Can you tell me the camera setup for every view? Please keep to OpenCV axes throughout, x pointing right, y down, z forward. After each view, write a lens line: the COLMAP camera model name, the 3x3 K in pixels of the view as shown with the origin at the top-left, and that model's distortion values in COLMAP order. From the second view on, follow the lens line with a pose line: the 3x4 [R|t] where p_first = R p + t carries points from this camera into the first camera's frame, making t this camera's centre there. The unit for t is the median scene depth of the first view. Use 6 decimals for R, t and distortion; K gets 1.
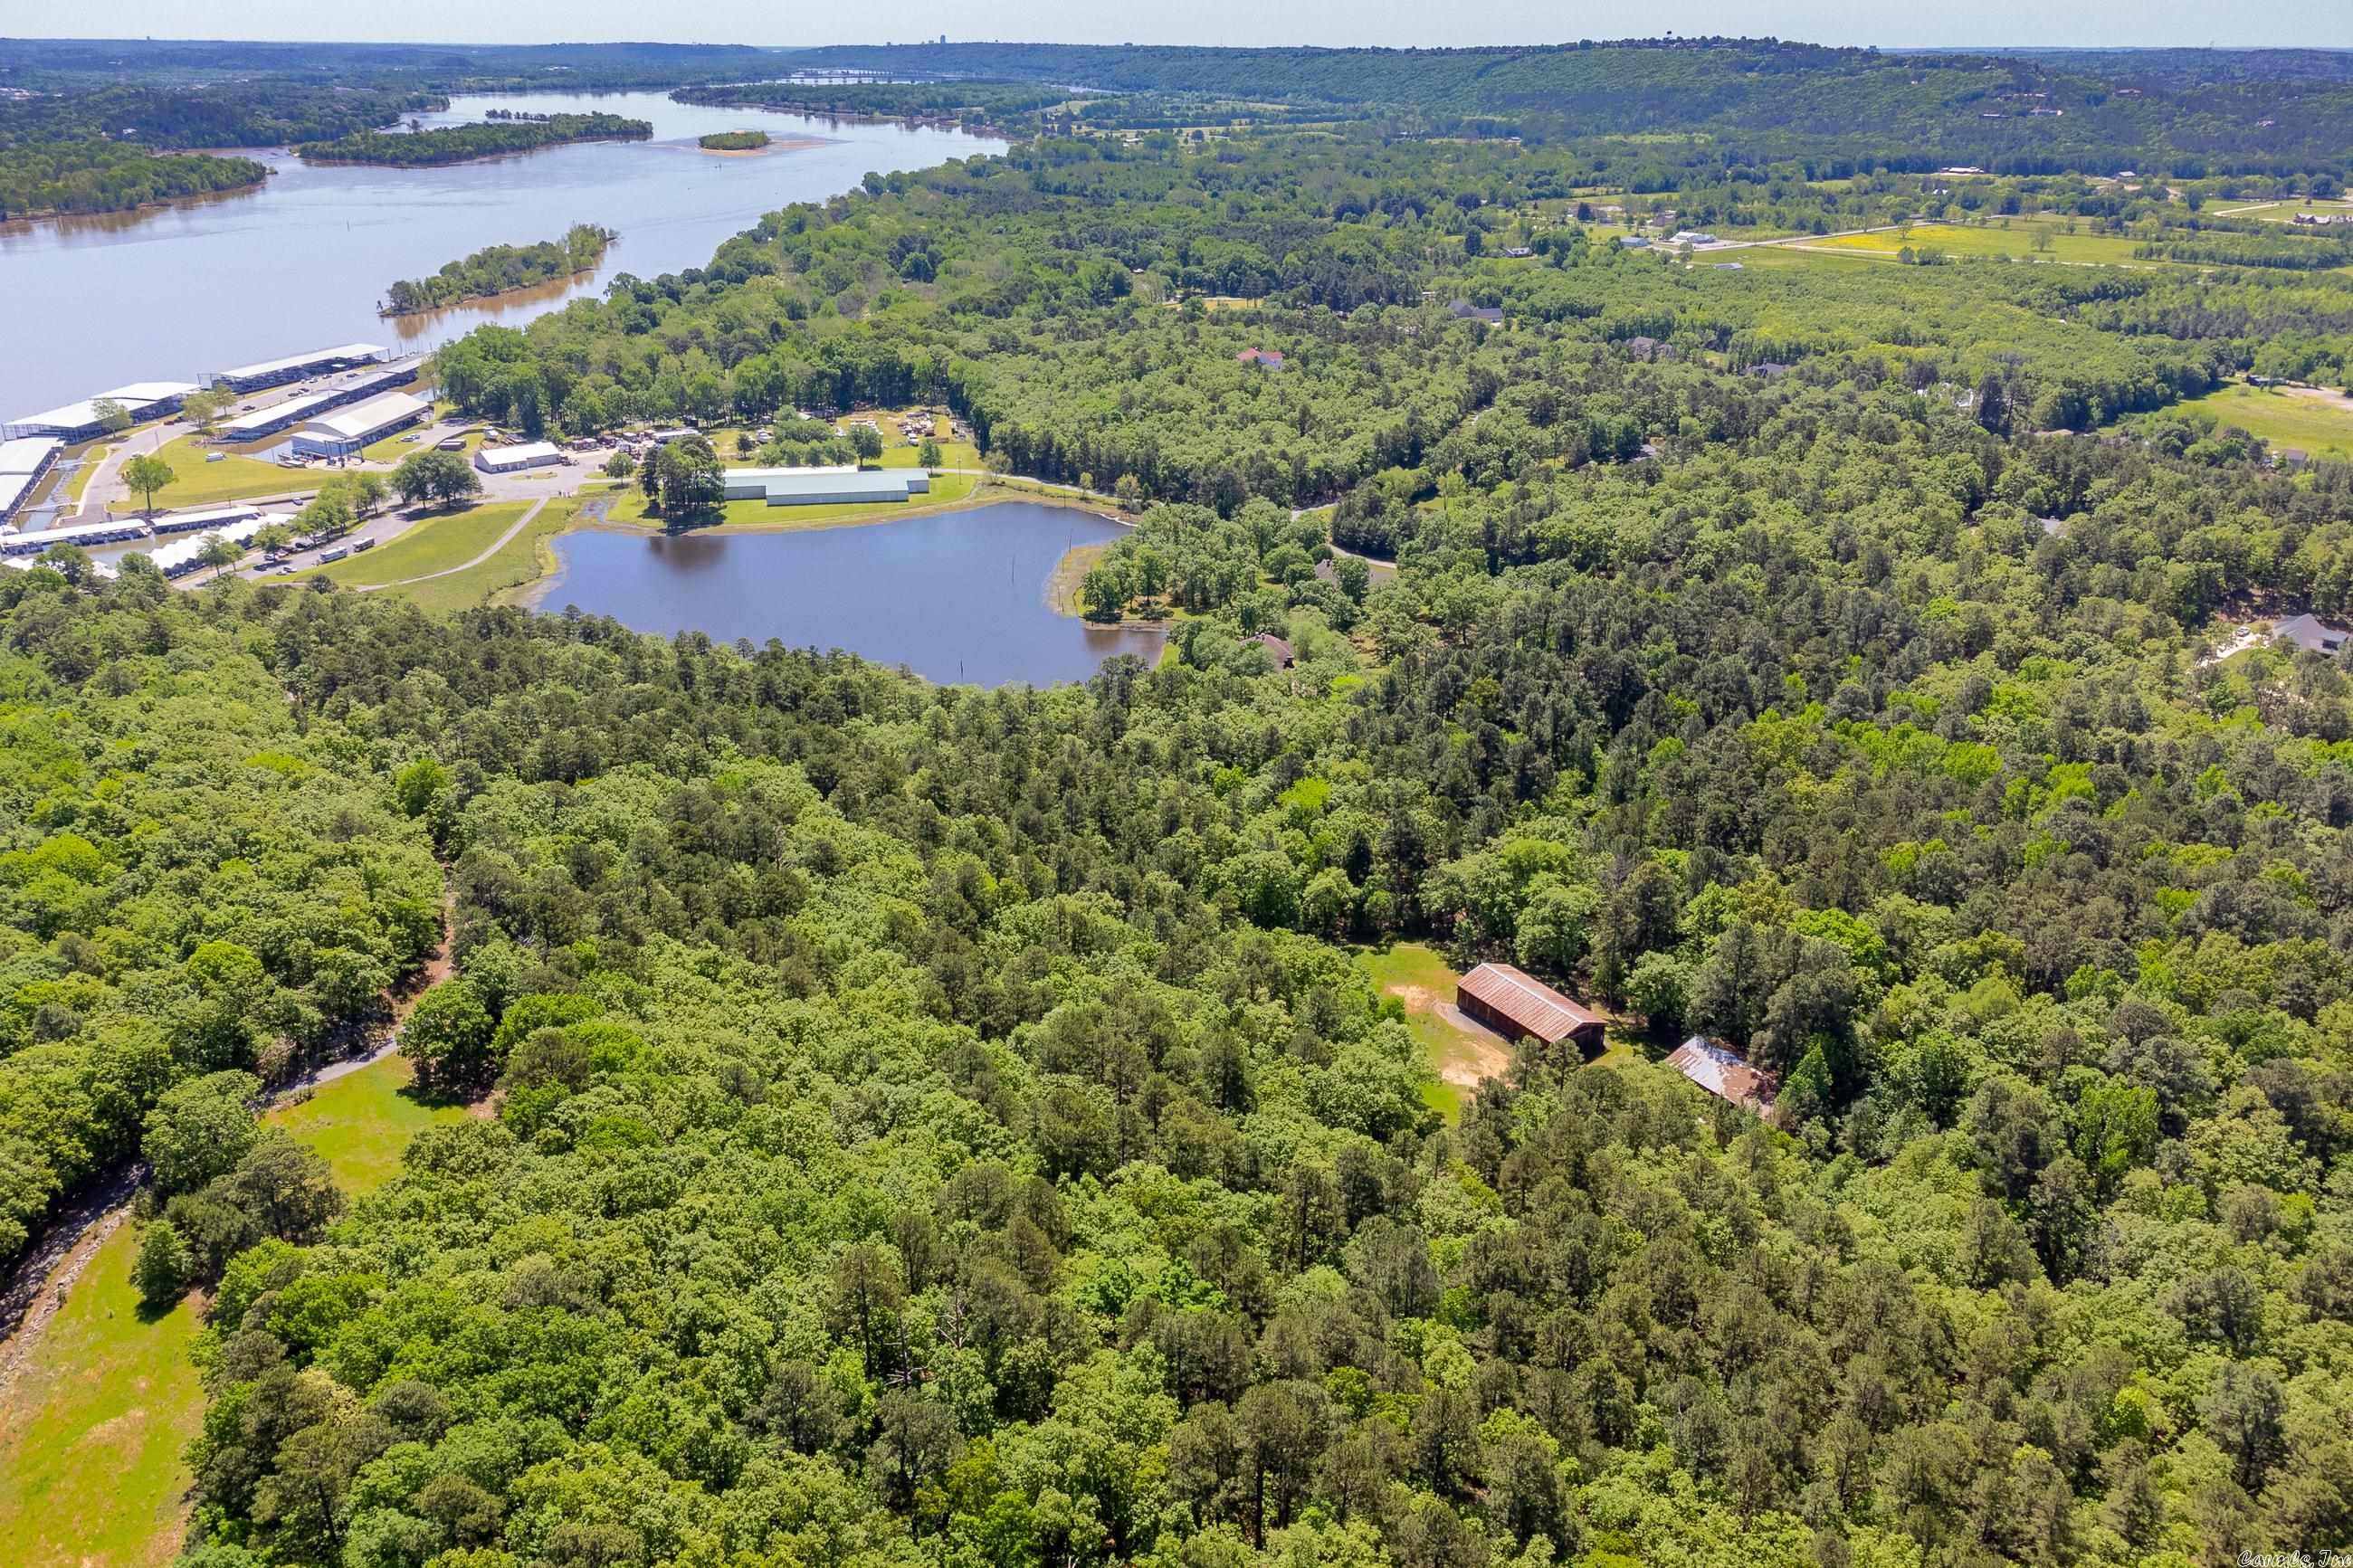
lens RADIAL K [[1785.9, 0, 1170.1], [0, 1785.9, 782.7], [0, 0, 1]] dist [0.006270, 0.025112]
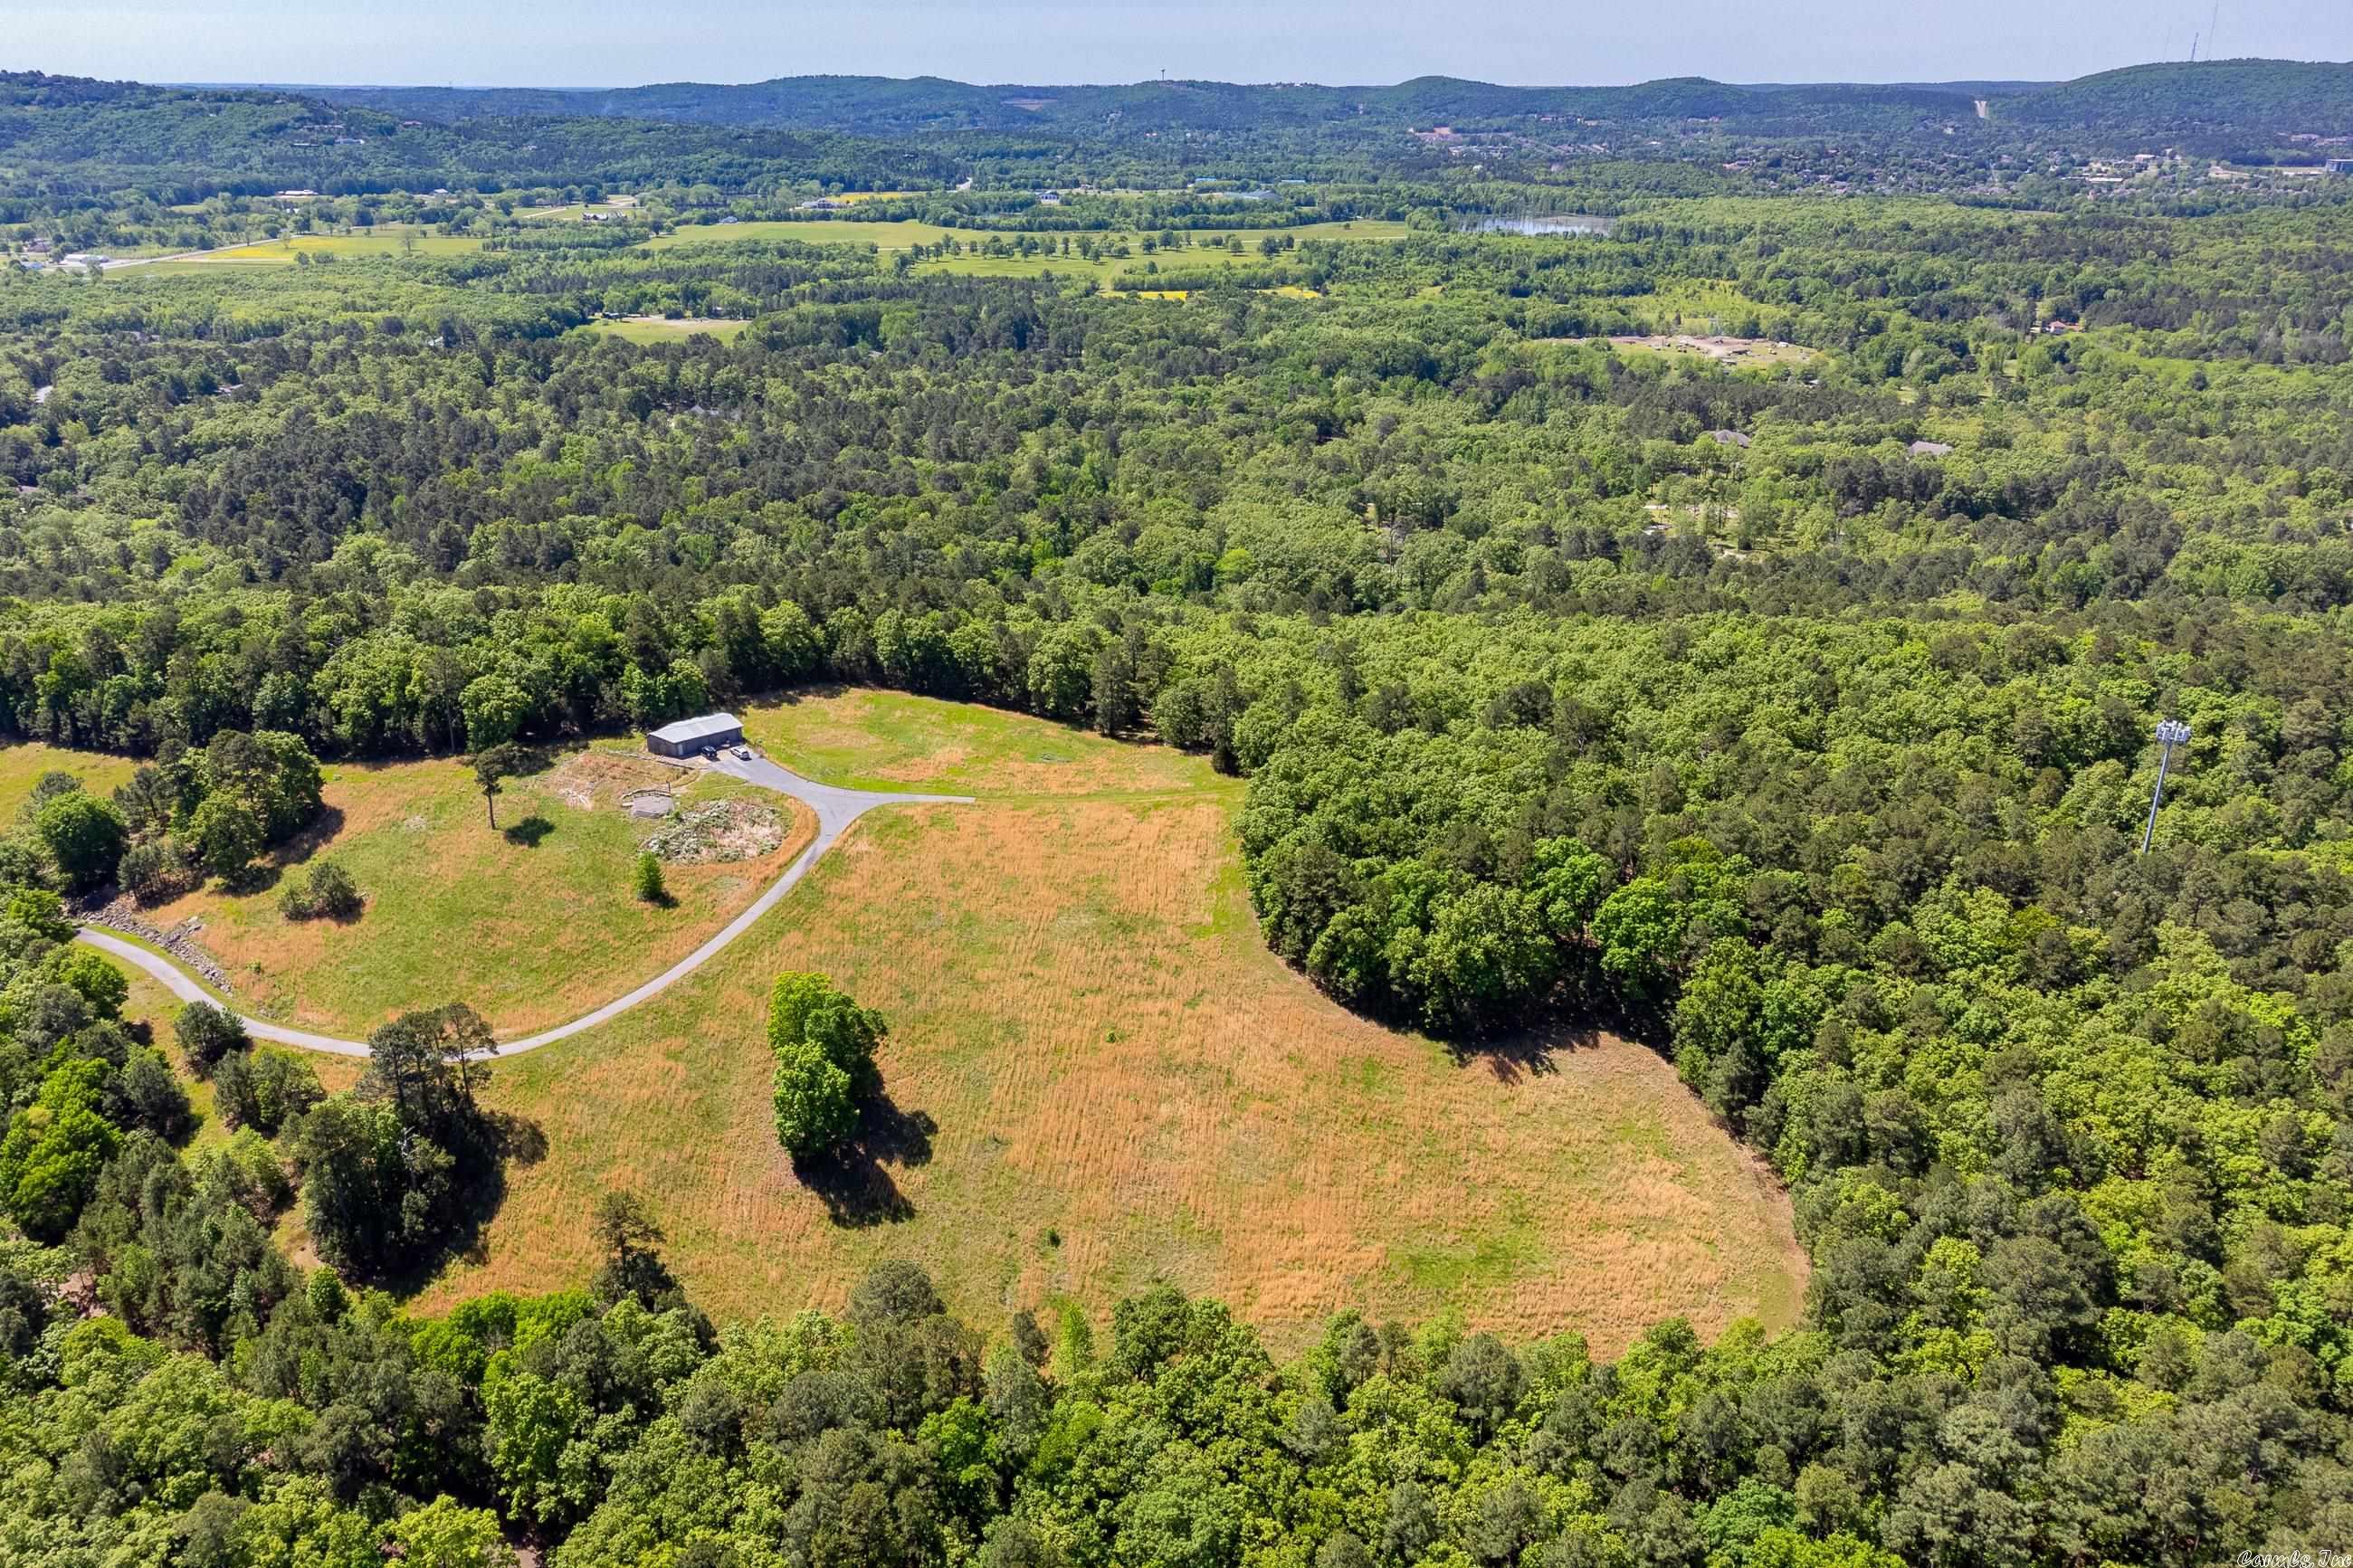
lens RADIAL K [[1785.9, 0, 1184.6], [0, 1785.9, 722.4], [0, 0, 1]] dist [0.006270, 0.025112]
pose [[0.649826, -0.259563, 0.714390, -0.219955], [0.292955, 0.952798, 0.079707, 0.116551], [-0.701358, 0.157488, 0.695194, -0.284354]]
